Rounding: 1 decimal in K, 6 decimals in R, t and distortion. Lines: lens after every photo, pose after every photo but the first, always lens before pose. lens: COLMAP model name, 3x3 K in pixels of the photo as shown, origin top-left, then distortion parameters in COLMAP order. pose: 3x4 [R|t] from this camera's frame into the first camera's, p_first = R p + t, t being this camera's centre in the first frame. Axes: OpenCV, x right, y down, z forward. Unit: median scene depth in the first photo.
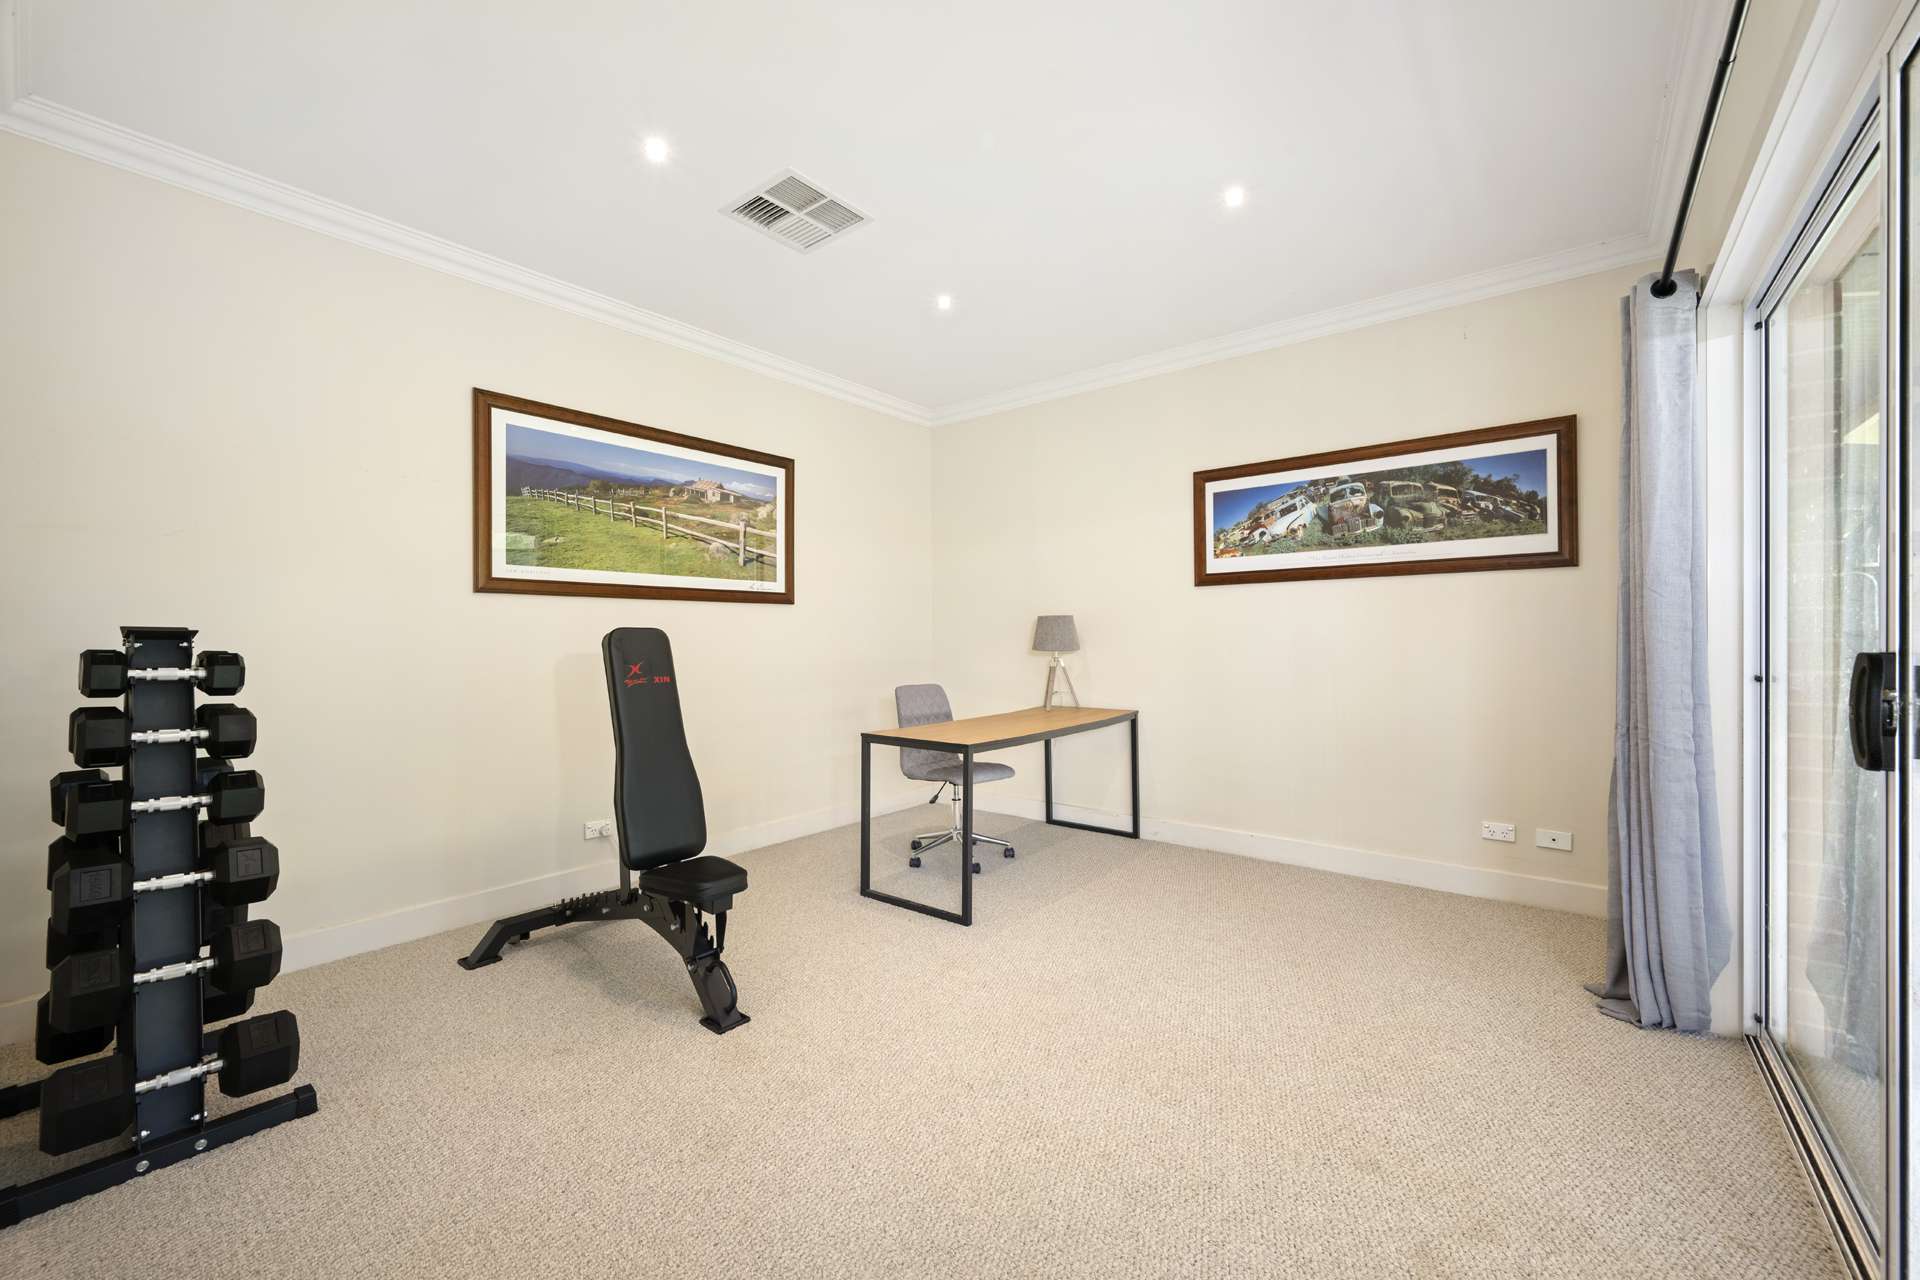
lens RADIAL K [[758.8, 0, 954.7], [0, 758.8, 637.7], [0, 0, 1]] dist [0.000747, -0.000591]
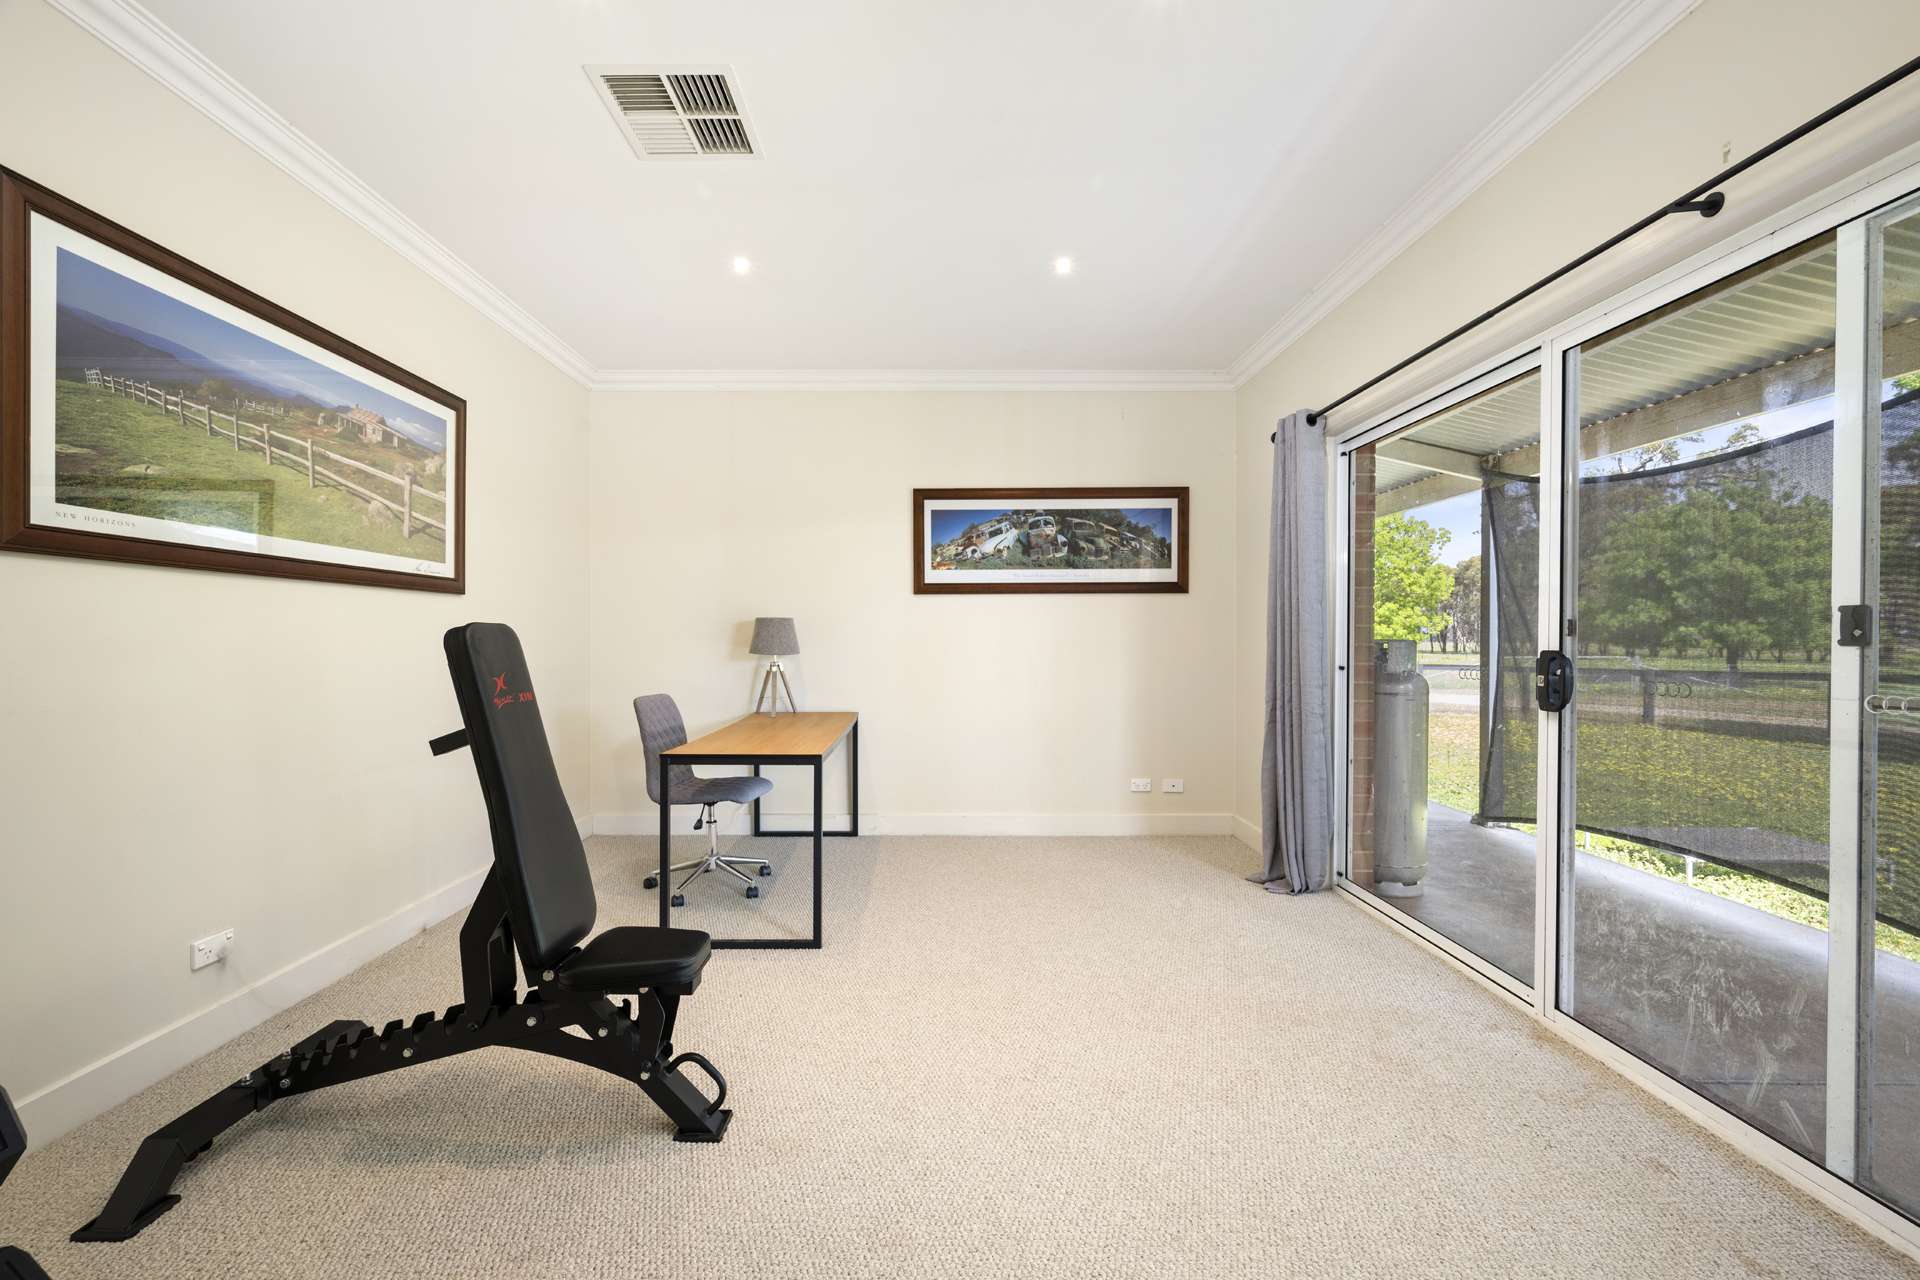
lens RADIAL K [[758.8, 0, 949.7], [0, 758.8, 644.2], [0, 0, 1]] dist [0.000747, -0.000591]
pose [[0.779745, 0.002457, 0.626092, -0.360381], [-0.004508, 0.999988, 0.001689, 0.001903], [-0.626081, -0.004140, 0.779747, 0.138295]]
